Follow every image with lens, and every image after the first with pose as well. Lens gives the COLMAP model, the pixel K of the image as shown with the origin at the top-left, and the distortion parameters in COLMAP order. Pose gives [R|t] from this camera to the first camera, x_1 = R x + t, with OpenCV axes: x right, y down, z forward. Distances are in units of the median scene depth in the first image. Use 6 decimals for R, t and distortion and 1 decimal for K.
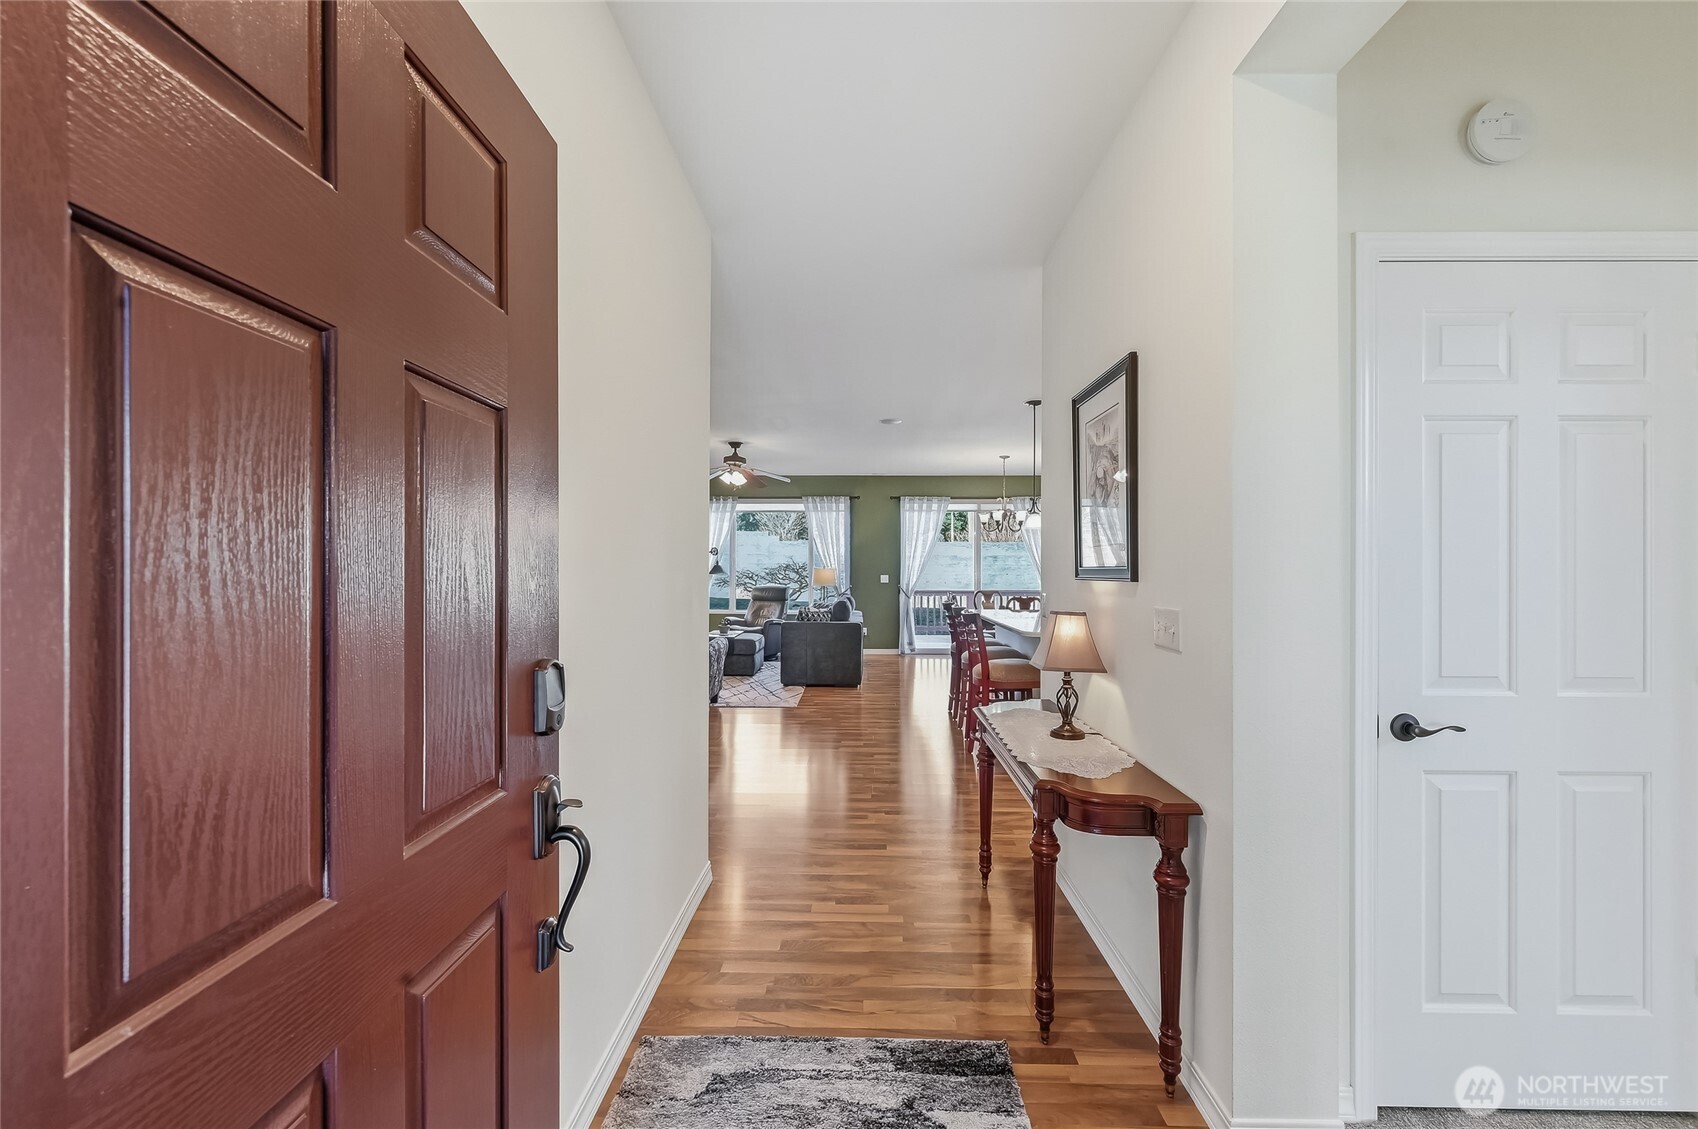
lens RADIAL K [[677.7, 0, 853.6], [0, 677.7, 575.4], [0, 0, 1]] dist [-0.001411, 0.000901]
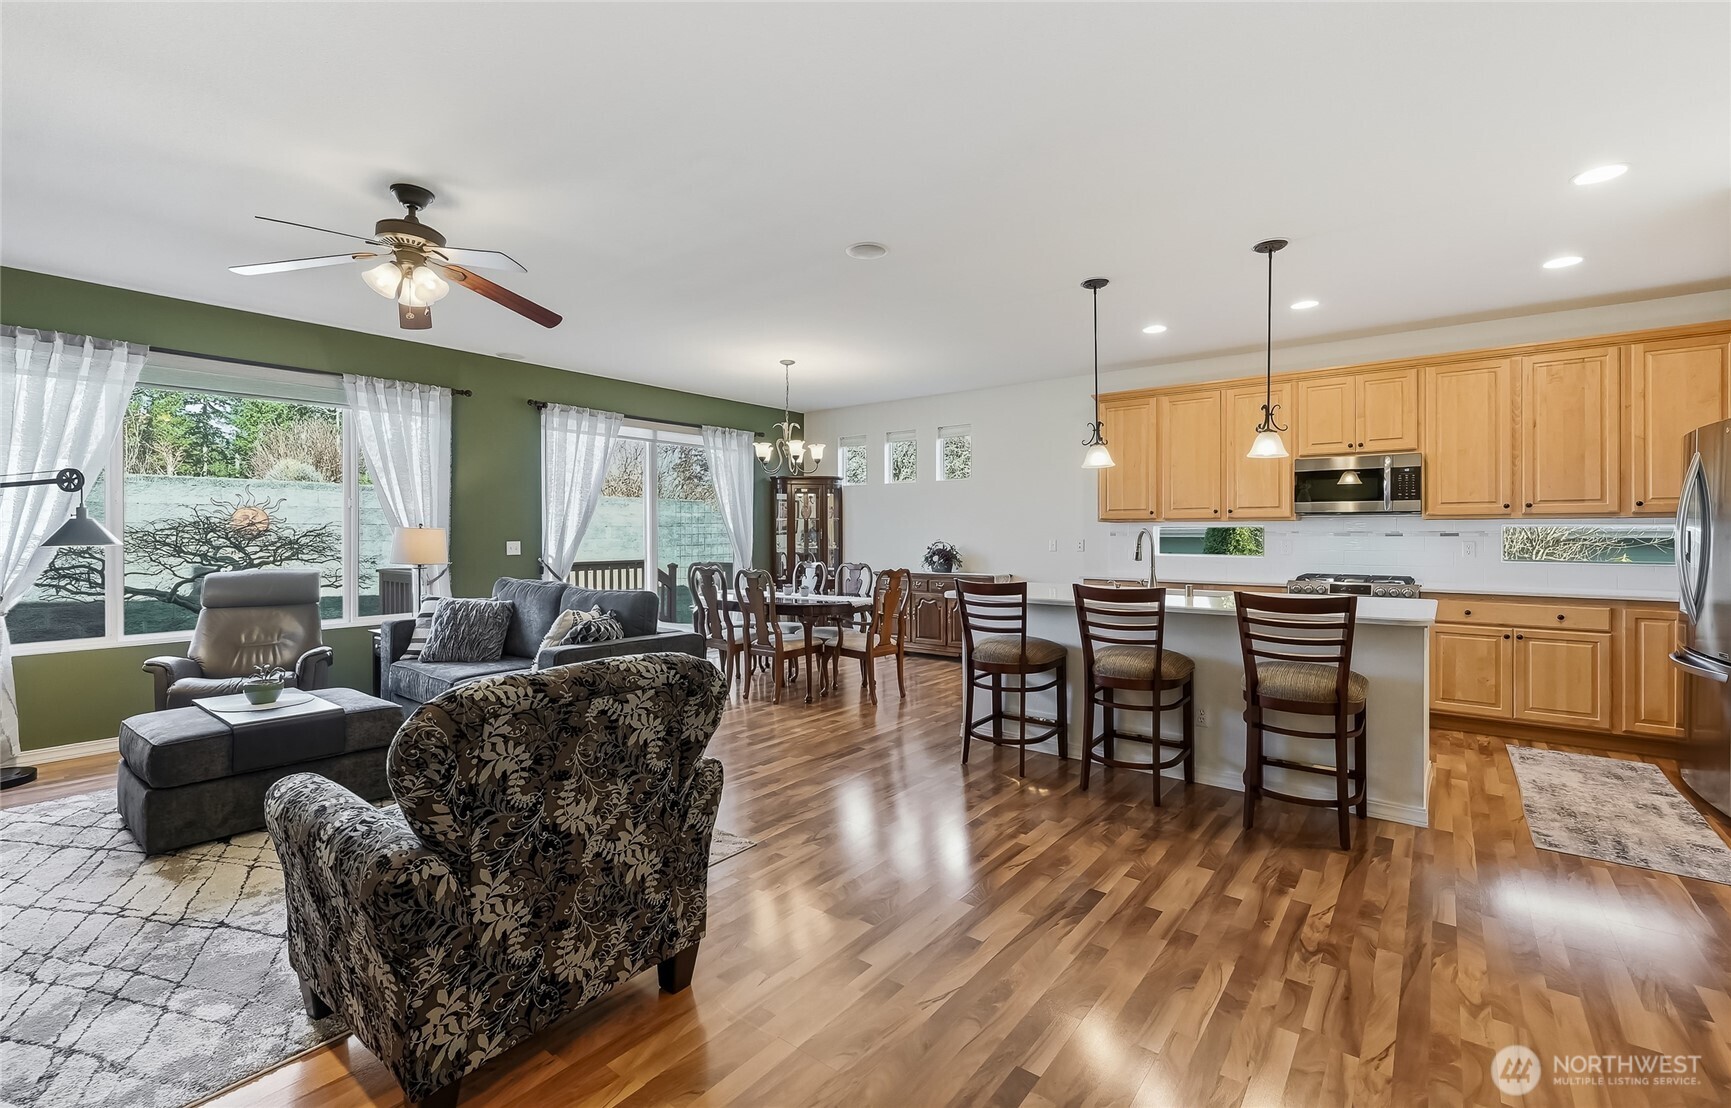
lens RADIAL K [[737.8, 0, 870.2], [0, 737.8, 533.8], [0, 0, 1]] dist [0.000460, 0.000758]
pose [[0.604499, -0.002710, 0.796602, -0.259983], [0.012821, 0.999898, -0.006327, 0.001018], [-0.796503, 0.014038, 0.604472, 0.411984]]
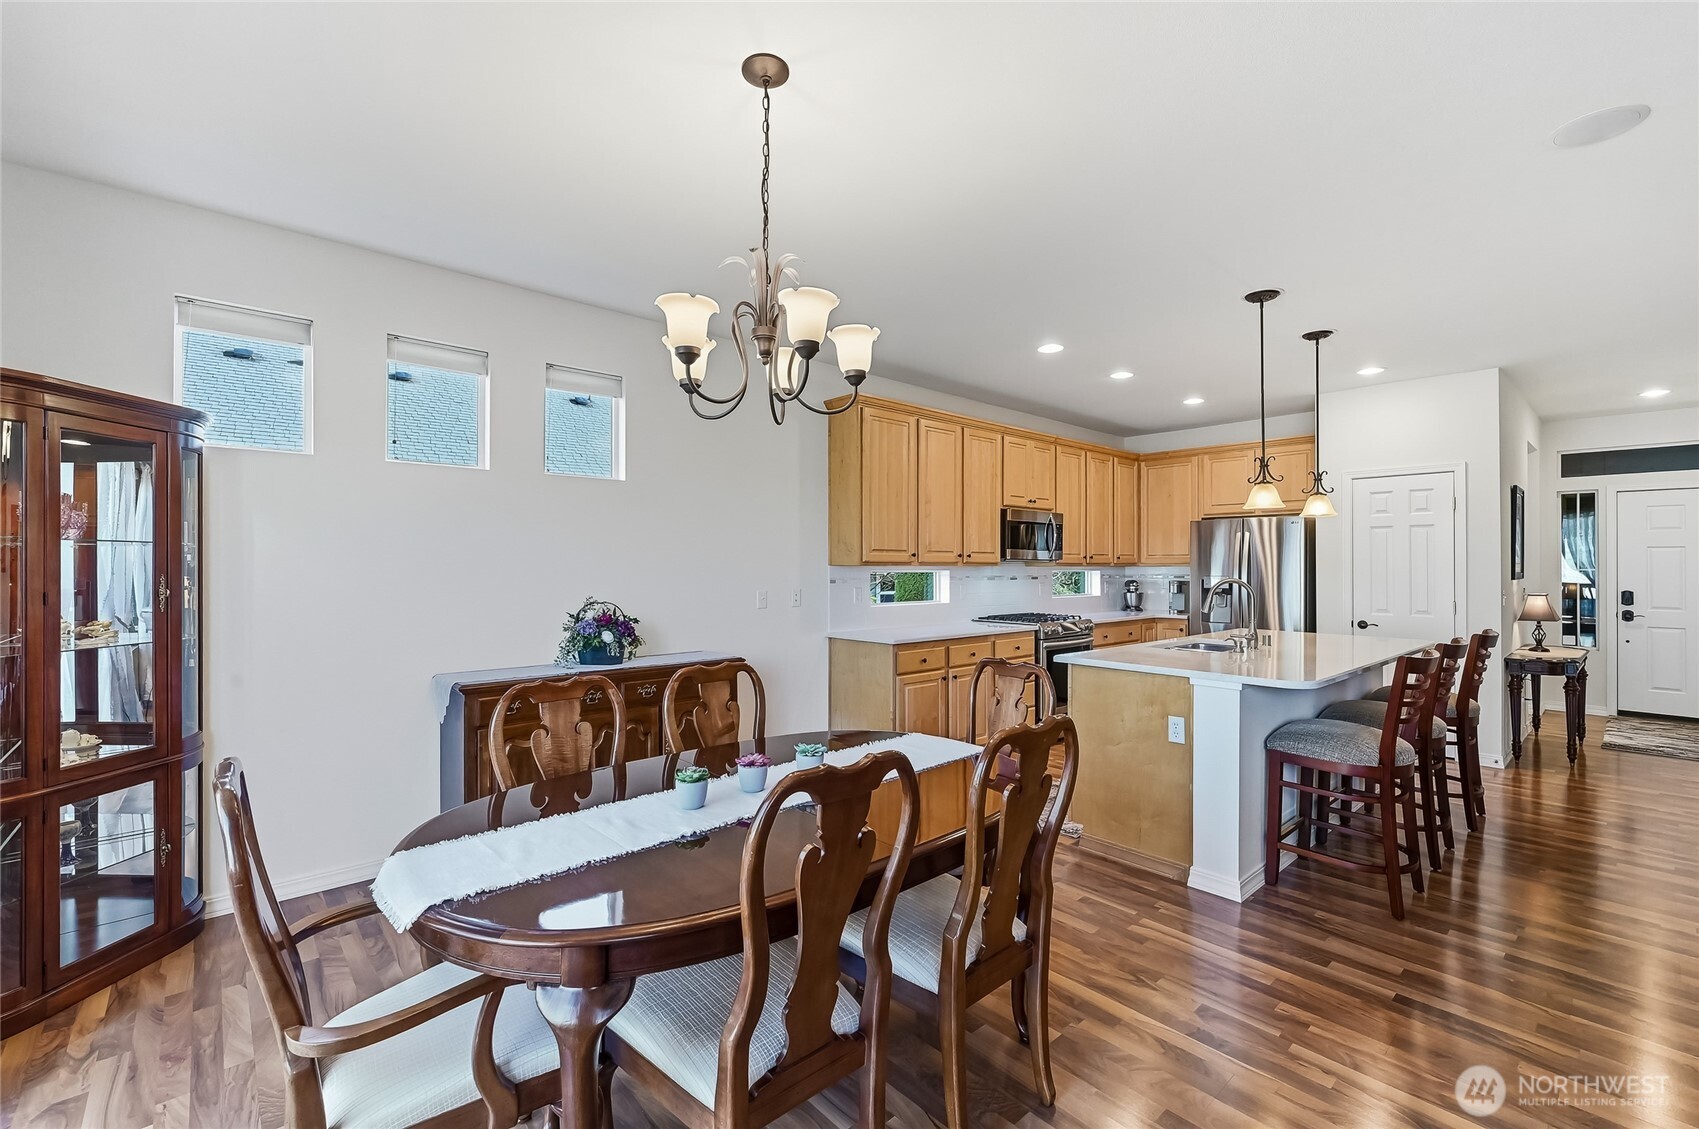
lens RADIAL K [[717.6, 0, 854.0], [0, 717.6, 562.4], [0, 0, 1]] dist [-0.000608, 0.000128]
pose [[-0.678075, 0.002065, 0.734990, 0.027453], [0.008895, 0.999946, 0.005397, -0.014997], [-0.734939, 0.010197, -0.678057, 0.945084]]
